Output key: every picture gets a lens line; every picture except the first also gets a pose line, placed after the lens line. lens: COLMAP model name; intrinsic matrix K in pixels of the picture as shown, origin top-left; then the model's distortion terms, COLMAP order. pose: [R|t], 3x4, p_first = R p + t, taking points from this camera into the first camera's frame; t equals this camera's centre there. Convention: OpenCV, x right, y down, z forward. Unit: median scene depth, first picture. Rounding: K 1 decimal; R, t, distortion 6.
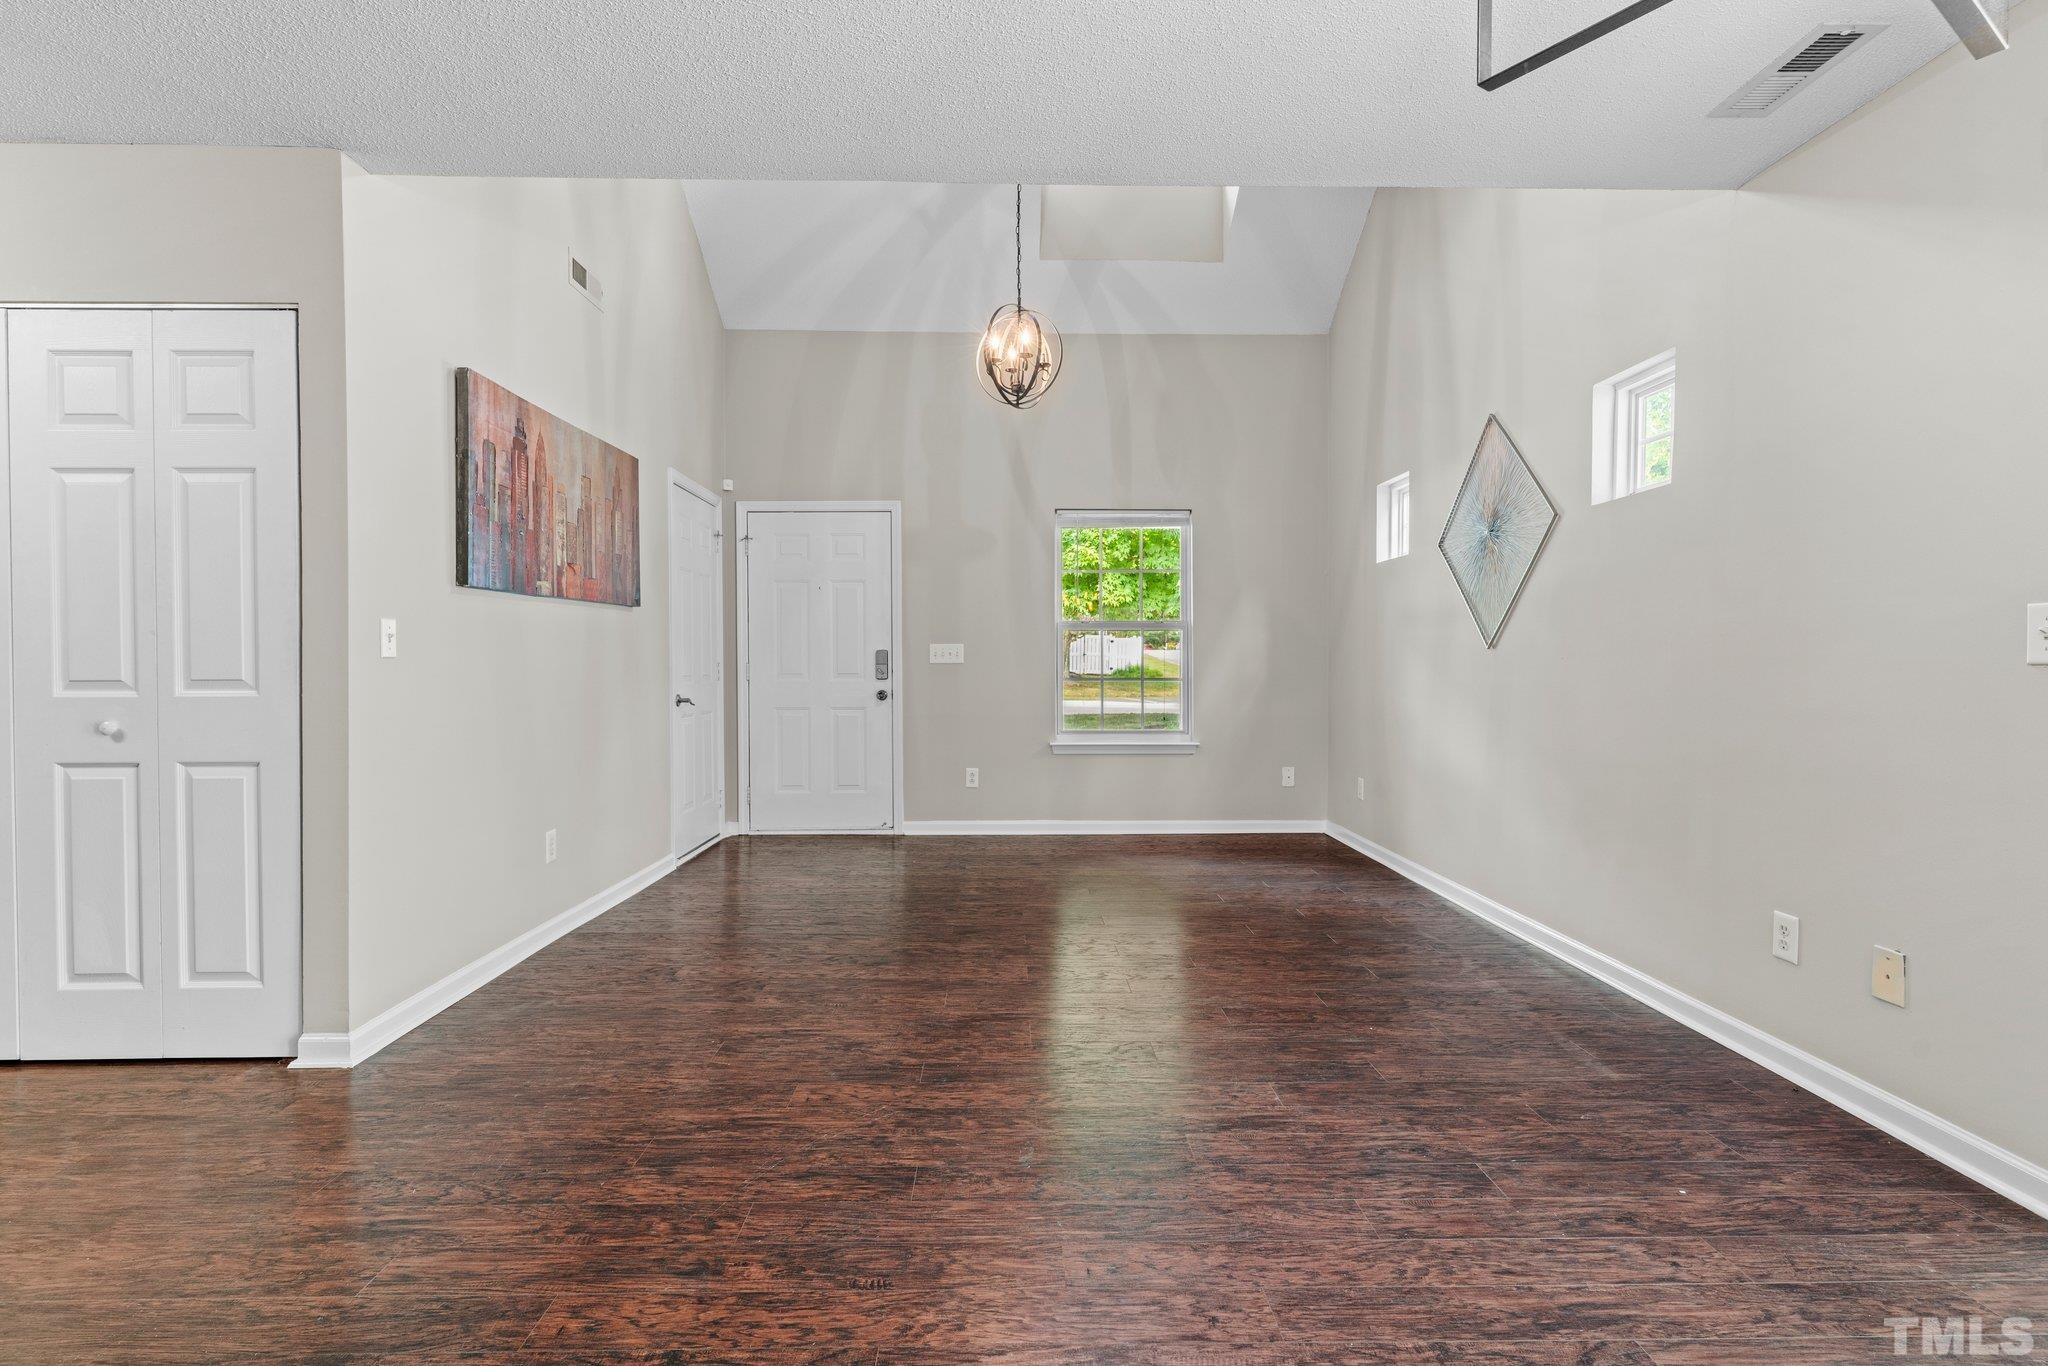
lens RADIAL K [[979.9, 0, 1022.7], [0, 979.9, 669.2], [0, 0, 1]] dist [0.002751, -0.001368]
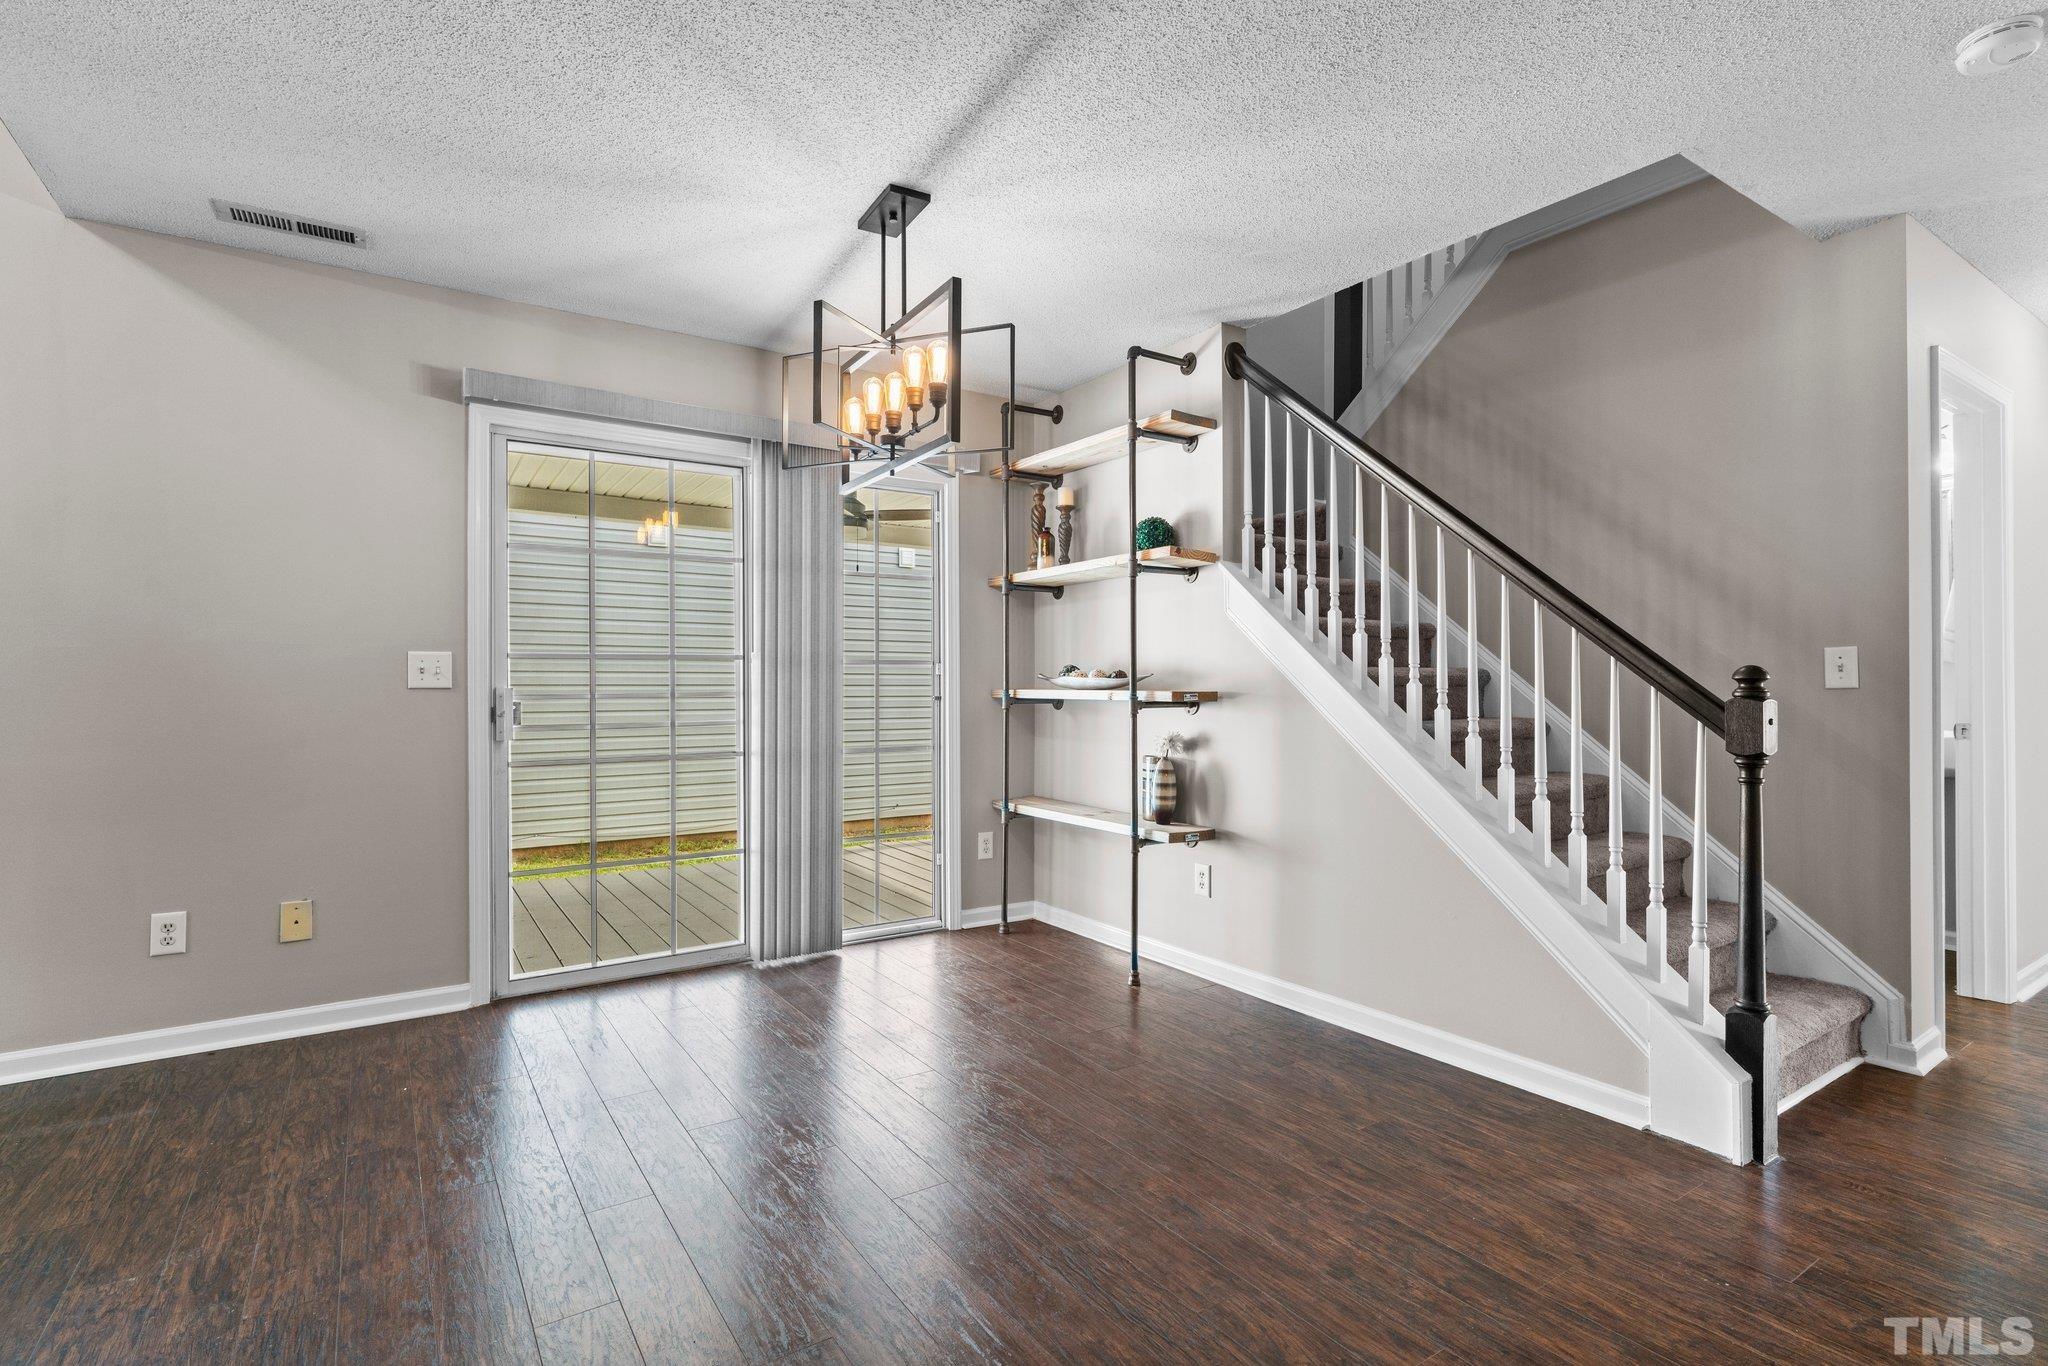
lens RADIAL K [[979.9, 0, 1012.3], [0, 979.9, 681.1], [0, 0, 1]] dist [0.002751, -0.001368]
pose [[-0.542291, 0.005737, 0.840171, -0.751951], [0.007075, 0.999972, -0.002262, -0.005526], [-0.840161, 0.004718, -0.542317, 0.878676]]
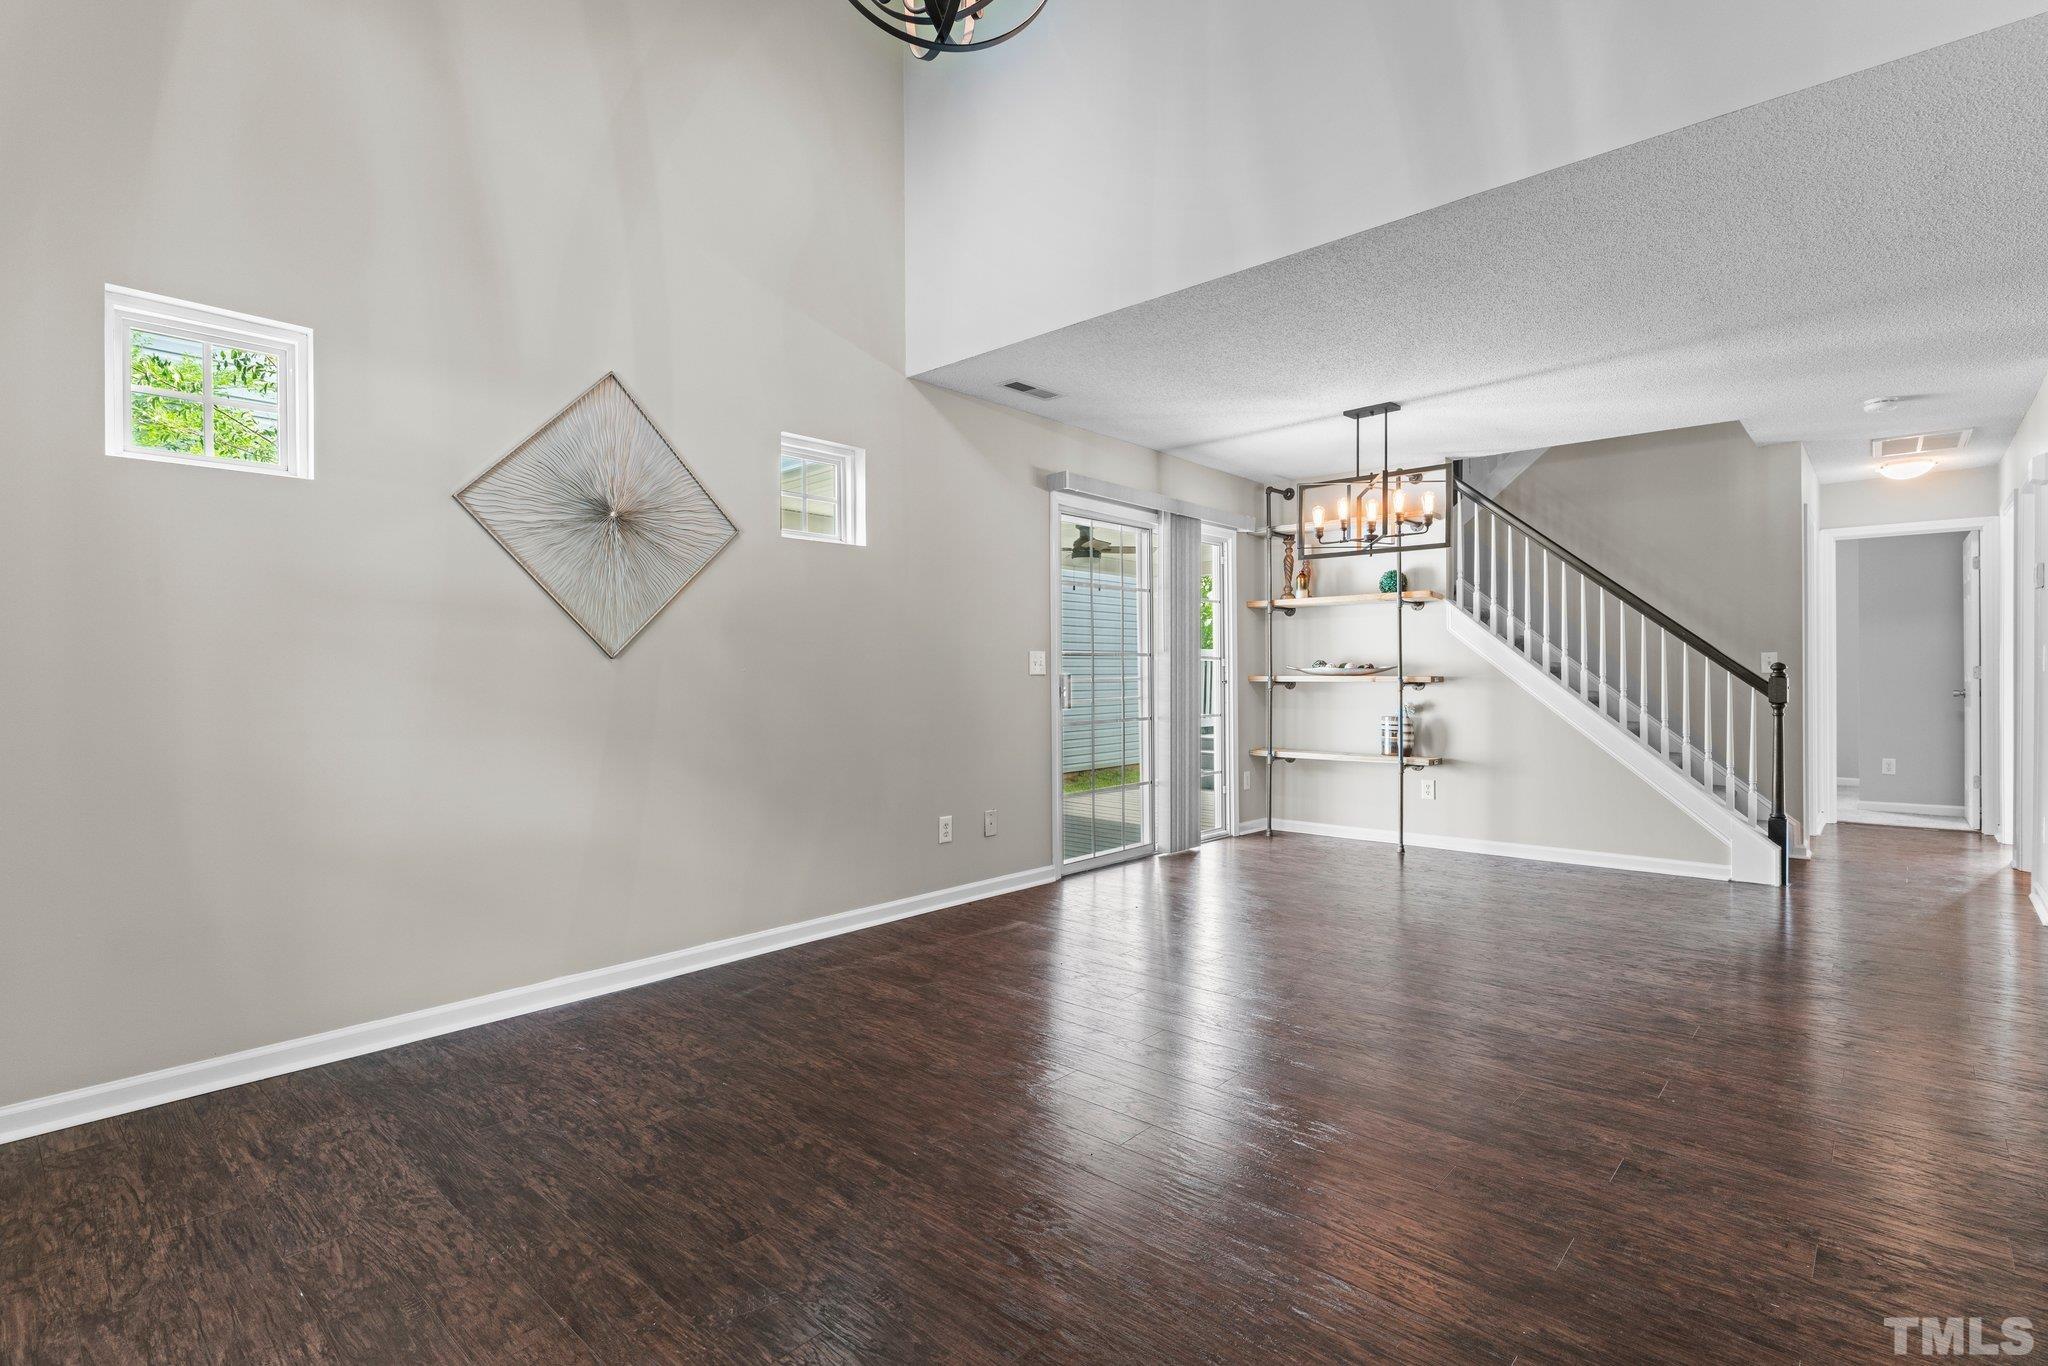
lens RADIAL K [[979.9, 0, 1023.3], [0, 979.9, 679.3], [0, 0, 1]] dist [0.002751, -0.001368]
pose [[-0.734408, 0.000561, 0.678708, -0.578103], [0.008144, 0.999935, 0.007986, -0.012070], [-0.678659, 0.011393, -0.734365, 2.427237]]
